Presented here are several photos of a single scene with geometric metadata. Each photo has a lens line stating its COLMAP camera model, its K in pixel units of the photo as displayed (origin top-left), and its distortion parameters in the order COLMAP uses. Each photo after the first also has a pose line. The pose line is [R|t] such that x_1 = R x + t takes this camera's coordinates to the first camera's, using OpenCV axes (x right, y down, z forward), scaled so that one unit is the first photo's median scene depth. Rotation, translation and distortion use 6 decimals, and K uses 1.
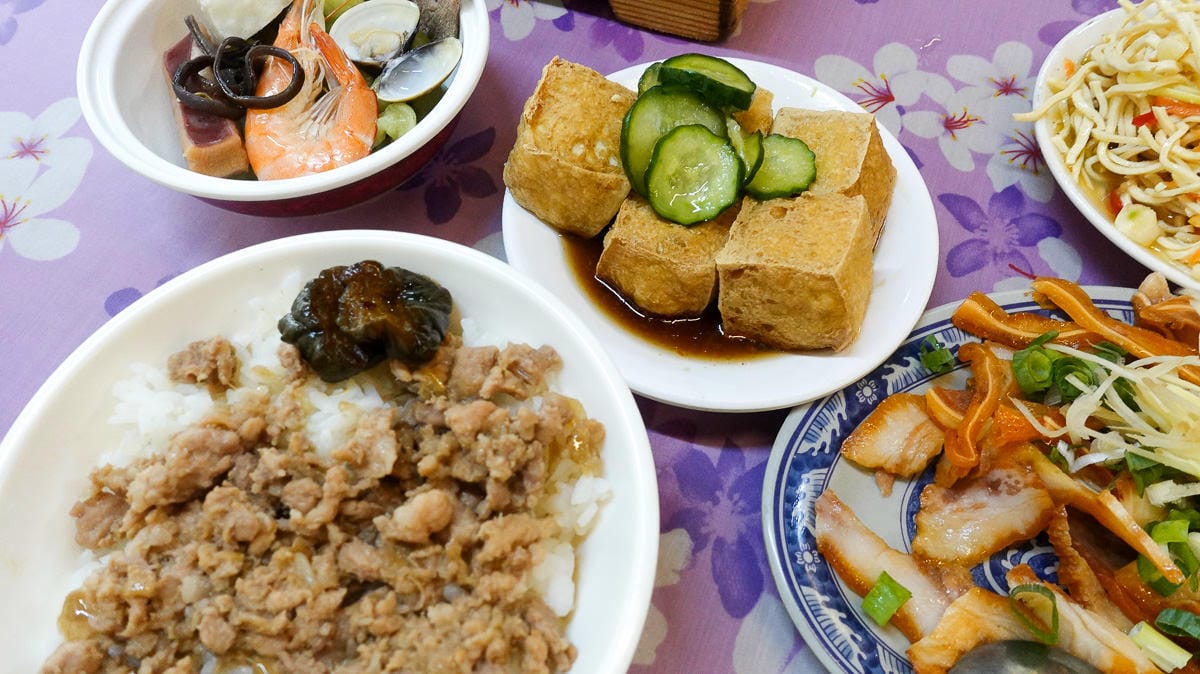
lens RADIAL K [[845.4, 0, 579.1], [0, 845.4, 333.1], [0, 0, 1]] dist [0.017190, -0.008716]
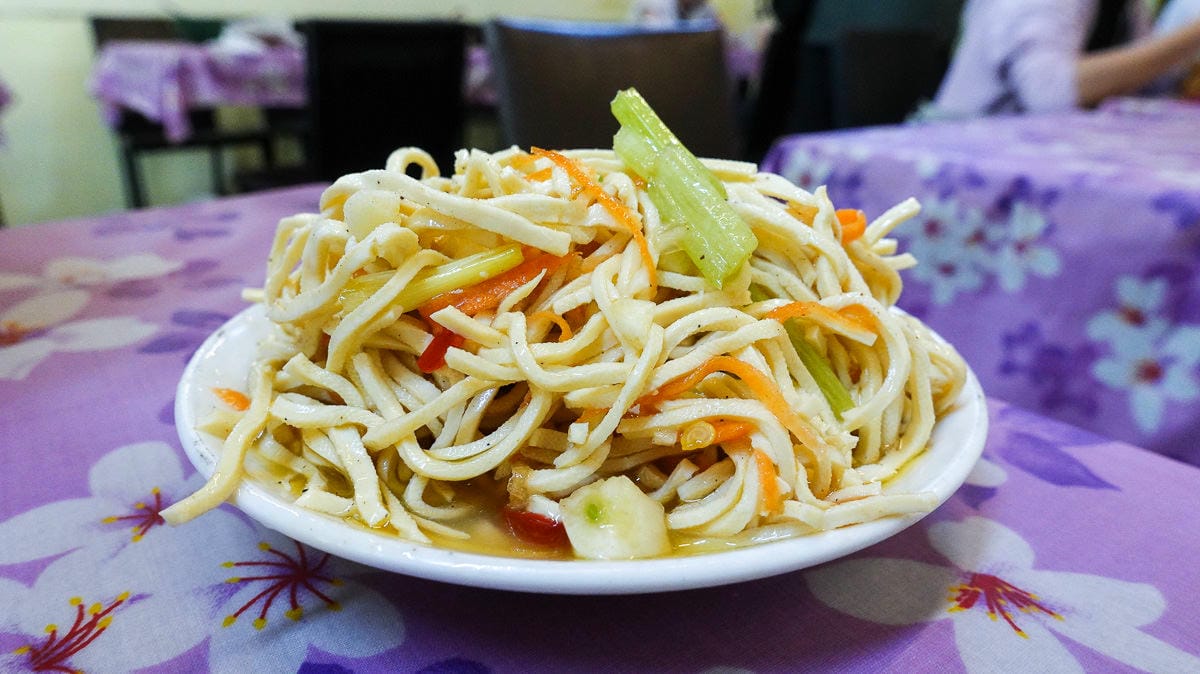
lens RADIAL K [[845.4, 0, 605.1], [0, 845.4, 327.4], [0, 0, 1]] dist [0.017190, -0.008716]
pose [[0.519093, -0.307043, 0.797663, 0.357218], [0.736349, 0.634497, -0.234956, -0.092666], [-0.433973, 0.709323, 0.555454, 0.688710]]
